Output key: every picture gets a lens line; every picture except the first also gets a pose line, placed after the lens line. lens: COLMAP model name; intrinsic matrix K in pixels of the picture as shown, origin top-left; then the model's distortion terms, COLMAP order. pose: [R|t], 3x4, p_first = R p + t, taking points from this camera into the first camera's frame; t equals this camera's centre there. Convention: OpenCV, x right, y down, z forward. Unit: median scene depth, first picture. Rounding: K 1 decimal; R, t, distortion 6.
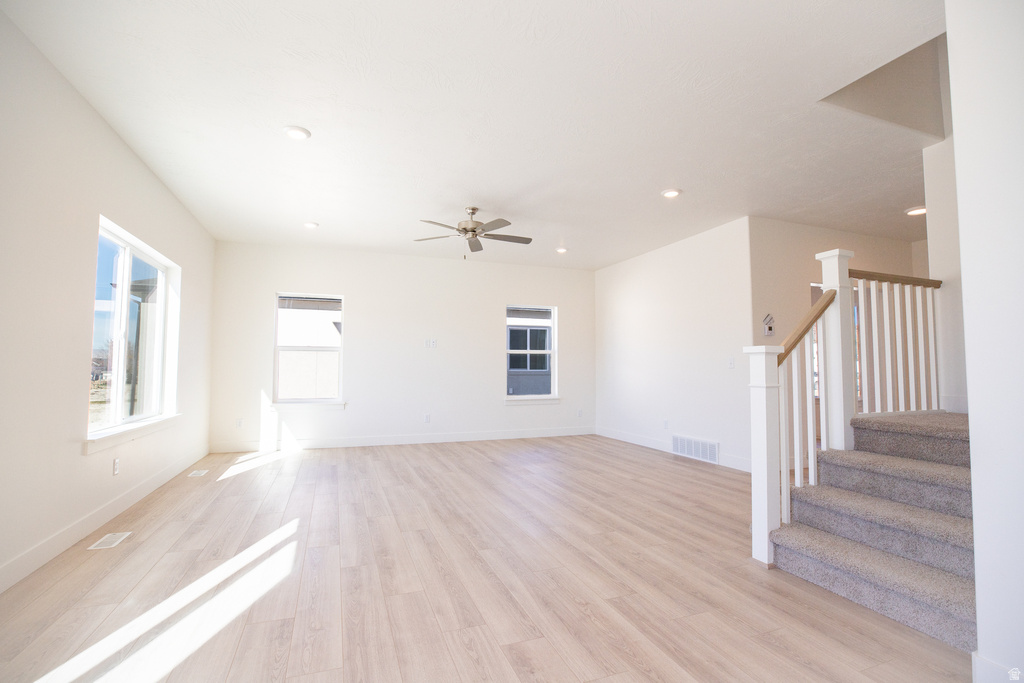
lens RADIAL K [[471.9, 0, 513.5], [0, 471.9, 342.0], [0, 0, 1]] dist [-0.015913, 0.000131]
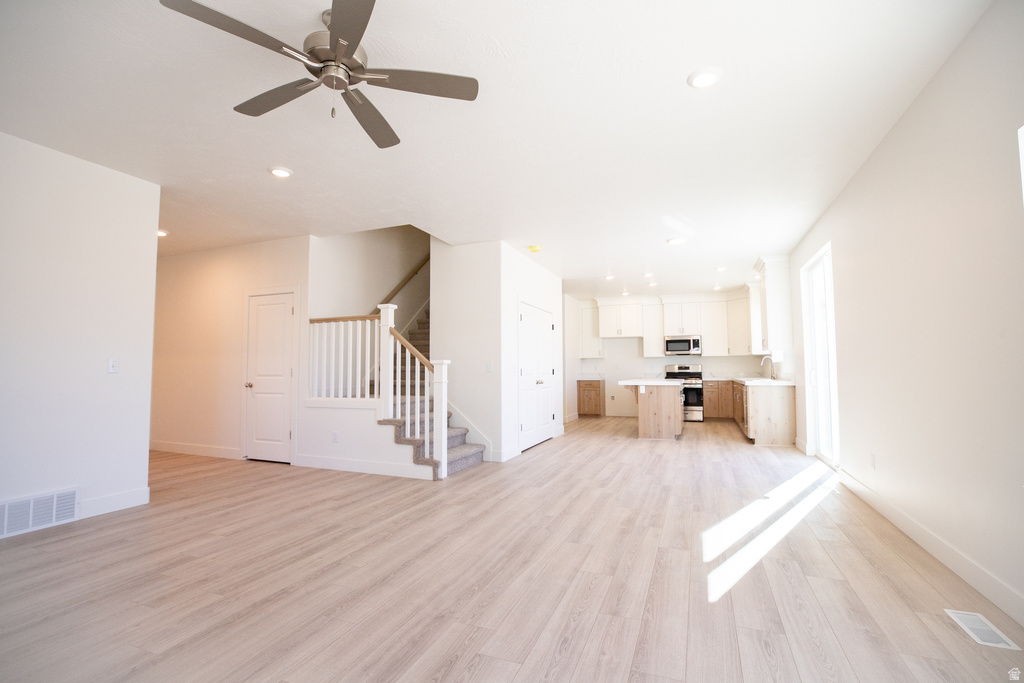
lens RADIAL K [[471.9, 0, 517.6], [0, 471.9, 342.5], [0, 0, 1]] dist [-0.015913, 0.000131]
pose [[-0.746654, 0.040878, 0.663956, -0.768426], [-0.036292, 0.994120, -0.102019, 0.099838], [-0.664222, -0.100269, -0.740780, 1.839067]]
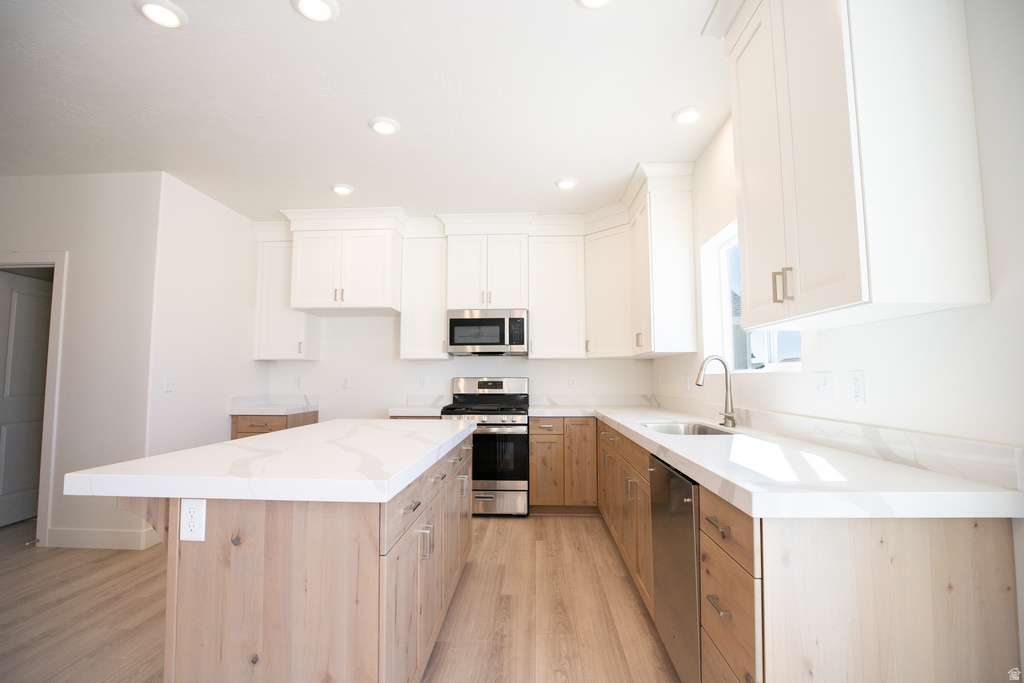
lens RADIAL K [[471.9, 0, 510.1], [0, 471.9, 343.5], [0, 0, 1]] dist [-0.015913, 0.000131]
pose [[-0.914321, 0.027718, 0.404040, -0.406394], [-0.026105, 0.991547, -0.127095, 0.023648], [-0.404148, -0.126753, -0.905869, 0.818055]]
